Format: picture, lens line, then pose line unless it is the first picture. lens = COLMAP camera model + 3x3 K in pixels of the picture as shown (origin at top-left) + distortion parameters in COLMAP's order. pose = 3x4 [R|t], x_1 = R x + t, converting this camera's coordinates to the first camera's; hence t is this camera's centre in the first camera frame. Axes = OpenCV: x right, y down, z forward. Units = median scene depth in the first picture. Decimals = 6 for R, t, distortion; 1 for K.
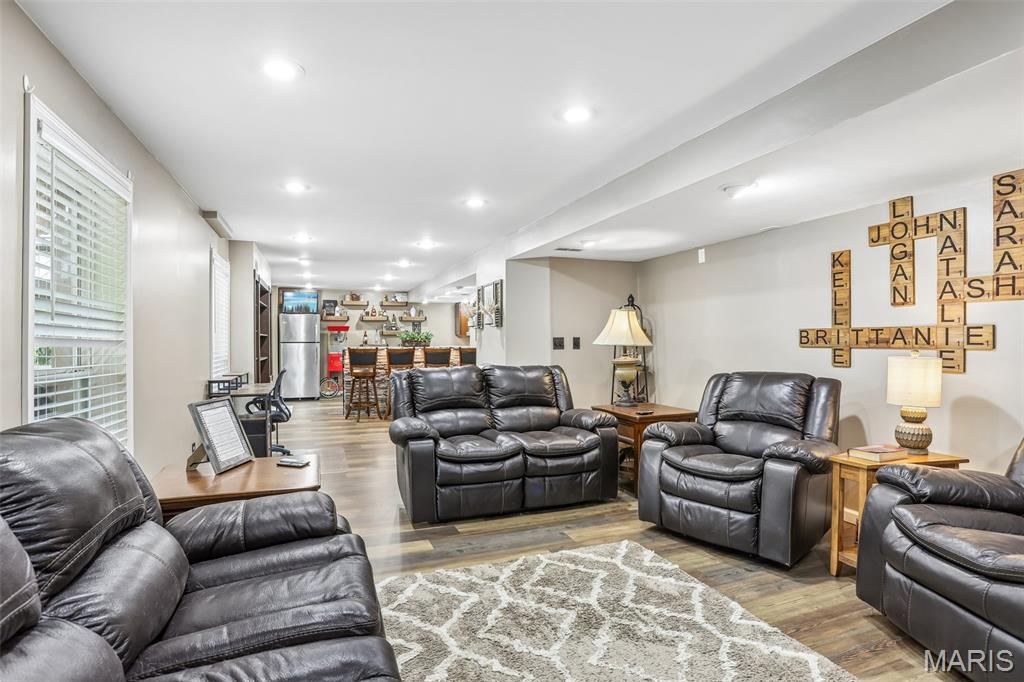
lens RADIAL K [[517.2, 0, 488.7], [0, 517.2, 338.2], [0, 0, 1]] dist [-0.055995, 0.024260]
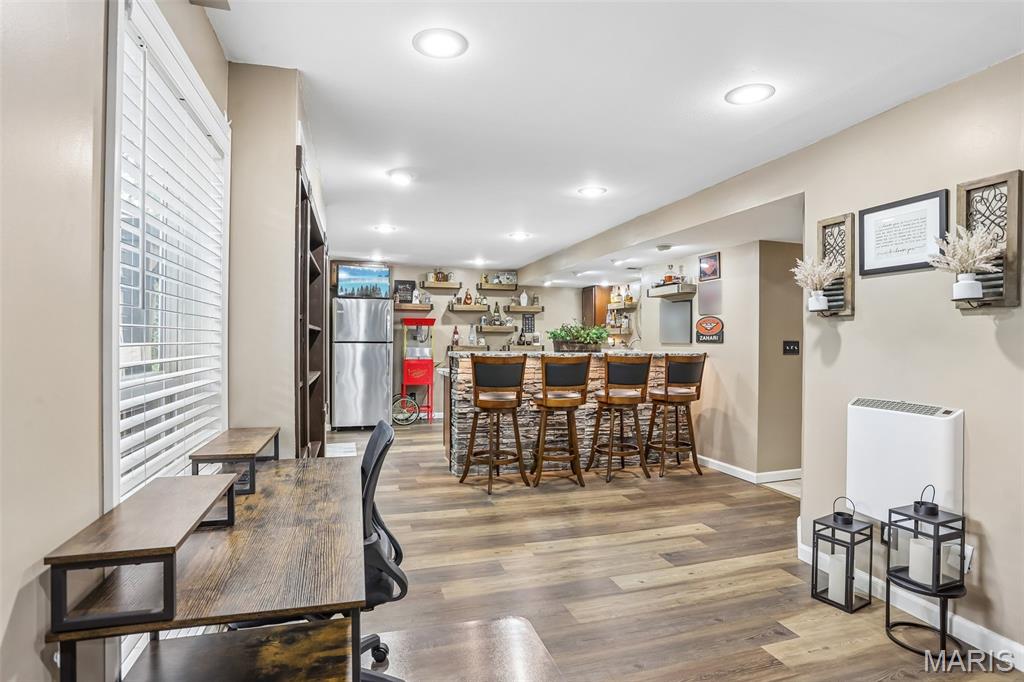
lens RADIAL K [[517.2, 0, 512.5], [0, 517.2, 342.8], [0, 0, 1]] dist [-0.055995, 0.024260]
pose [[0.999635, 0.008774, -0.025556, -0.147889], [-0.008557, 0.999927, 0.008569, 0.001542], [0.025629, -0.008347, 0.999637, 0.320270]]
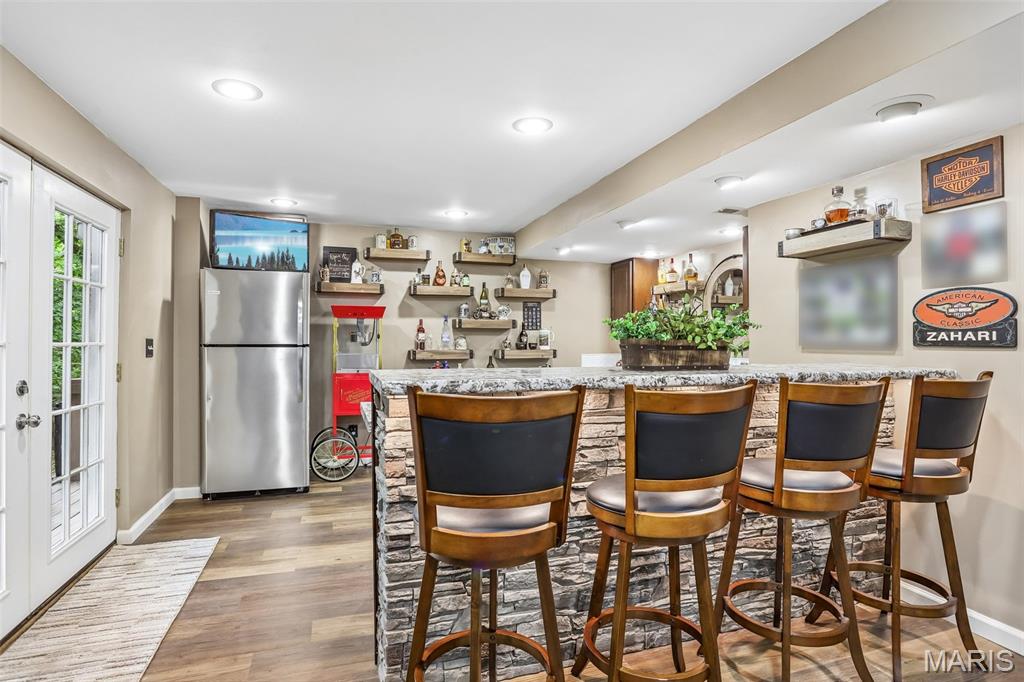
lens RADIAL K [[517.2, 0, 510.3], [0, 517.2, 335.3], [0, 0, 1]] dist [-0.055995, 0.024260]
pose [[0.999980, 0.006124, -0.001530, -0.163857], [-0.006135, 0.999955, -0.007298, 0.002082], [0.001485, 0.007307, 0.999972, 0.566545]]
